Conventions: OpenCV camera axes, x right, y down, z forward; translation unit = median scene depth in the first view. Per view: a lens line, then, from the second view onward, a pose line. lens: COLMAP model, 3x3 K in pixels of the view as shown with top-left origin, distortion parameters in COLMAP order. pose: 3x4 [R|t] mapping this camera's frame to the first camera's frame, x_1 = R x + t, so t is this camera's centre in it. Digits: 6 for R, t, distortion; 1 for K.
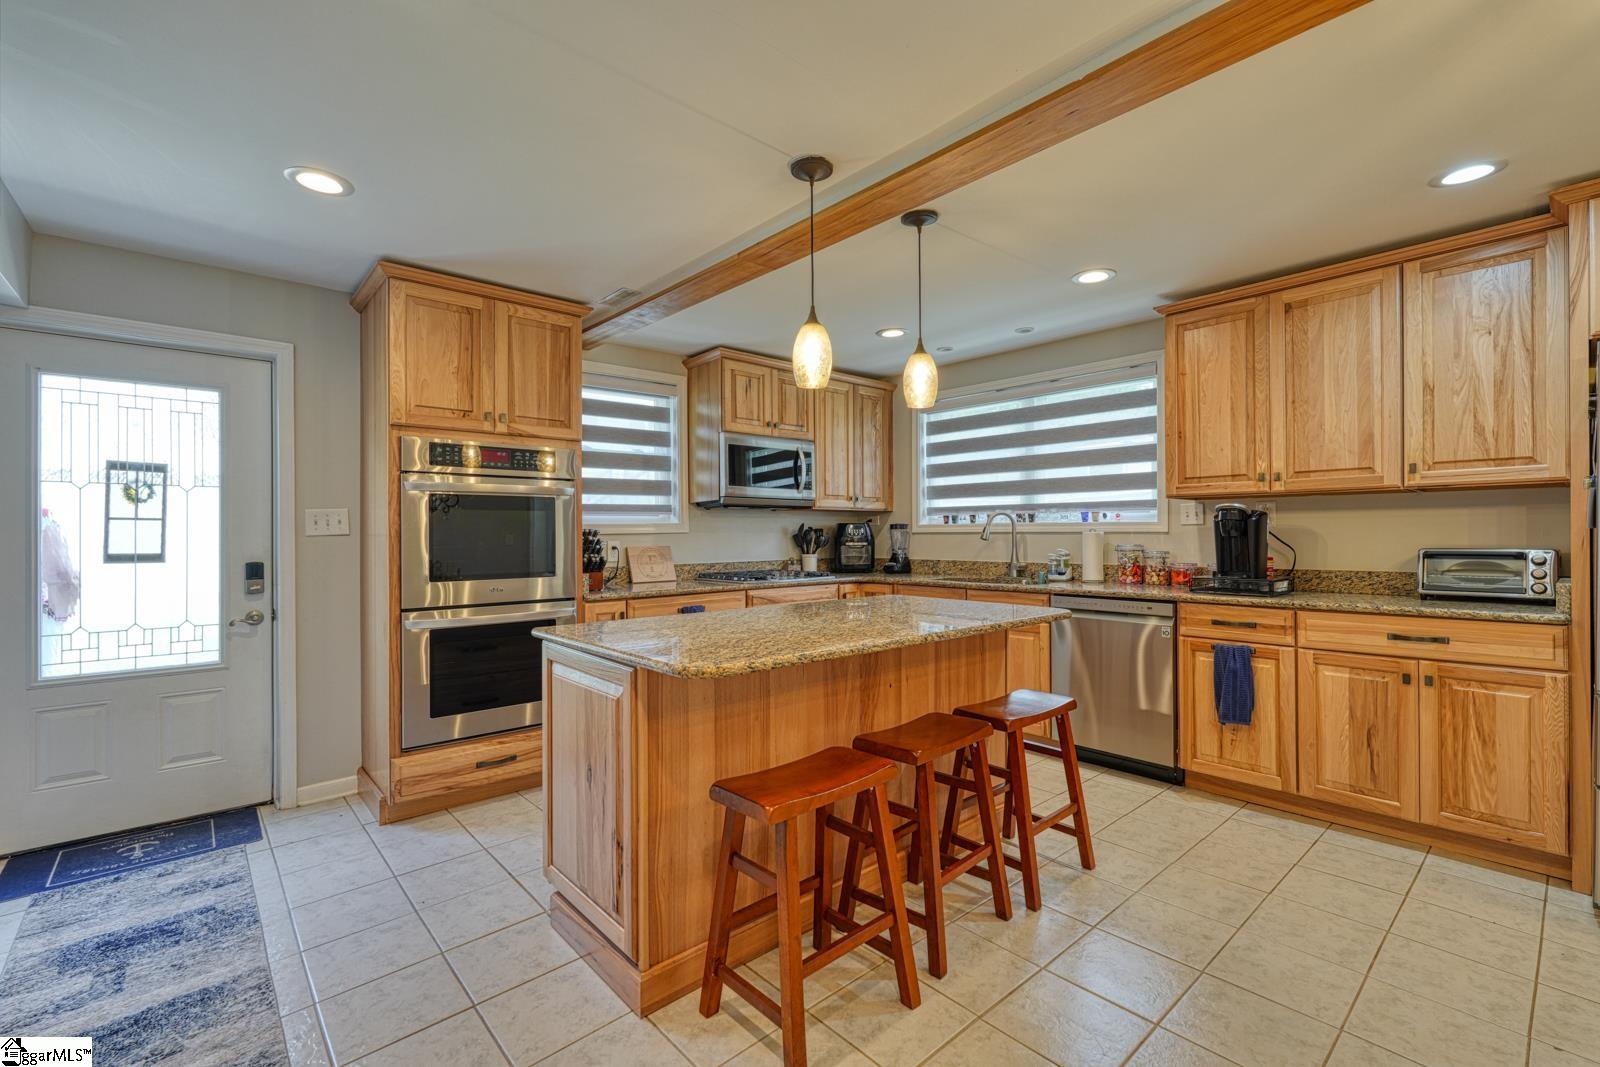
lens RADIAL K [[693.3, 0, 791.5], [0, 693.3, 534.8], [0, 0, 1]] dist [-0.002645, 0.000827]
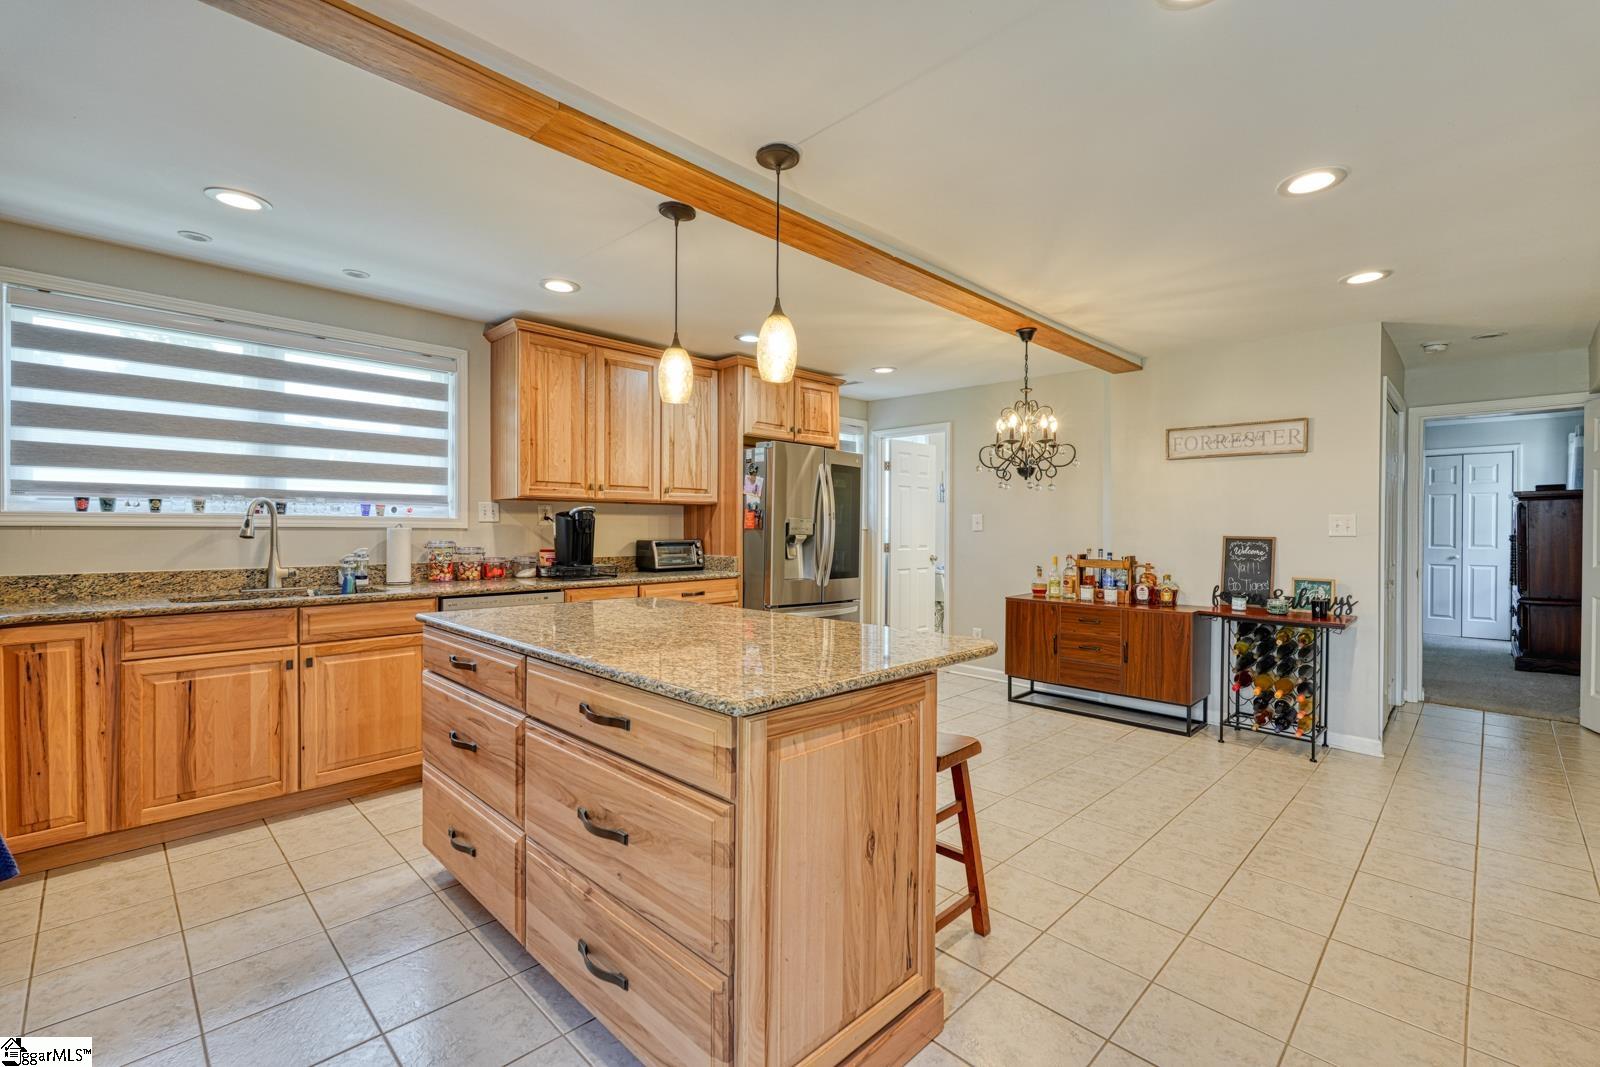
lens RADIAL K [[693.3, 0, 801.9], [0, 693.3, 529.3], [0, 0, 1]] dist [-0.002645, 0.000827]
pose [[-0.067203, 0.003613, 0.997733, -0.435677], [-0.003155, 0.999988, -0.003834, -0.000419], [-0.997734, -0.003405, -0.067191, 0.477618]]
